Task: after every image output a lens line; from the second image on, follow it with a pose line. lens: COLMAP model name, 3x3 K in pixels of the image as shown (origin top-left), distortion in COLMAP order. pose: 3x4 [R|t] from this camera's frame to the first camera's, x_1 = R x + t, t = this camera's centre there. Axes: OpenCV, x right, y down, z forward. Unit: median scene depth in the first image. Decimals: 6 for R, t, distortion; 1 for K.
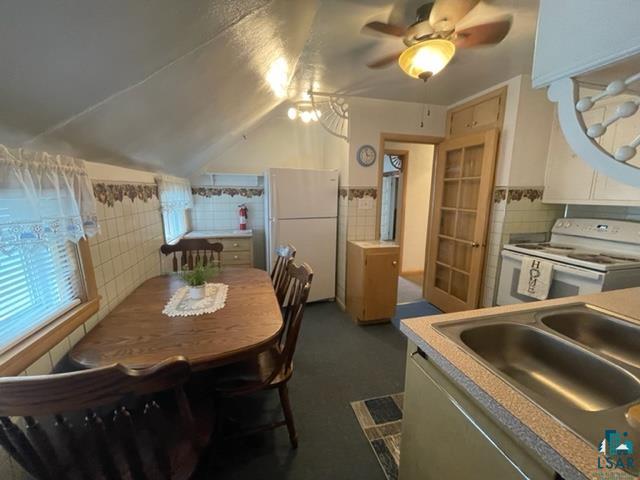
lens RADIAL K [[259.9, 0, 315.9], [0, 259.9, 238.1], [0, 0, 1]] dist [0.004071, 0.000444]
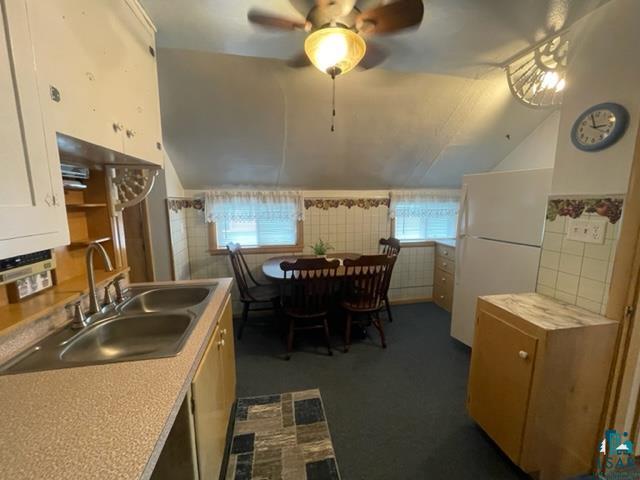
lens RADIAL K [[259.9, 0, 317.8], [0, 259.9, 240.4], [0, 0, 1]] dist [0.004071, 0.000444]
pose [[-0.066504, 0.144286, -0.987299, 0.761939], [-0.189794, 0.969594, 0.154483, -0.106075], [0.979569, 0.197657, -0.037098, 0.607107]]
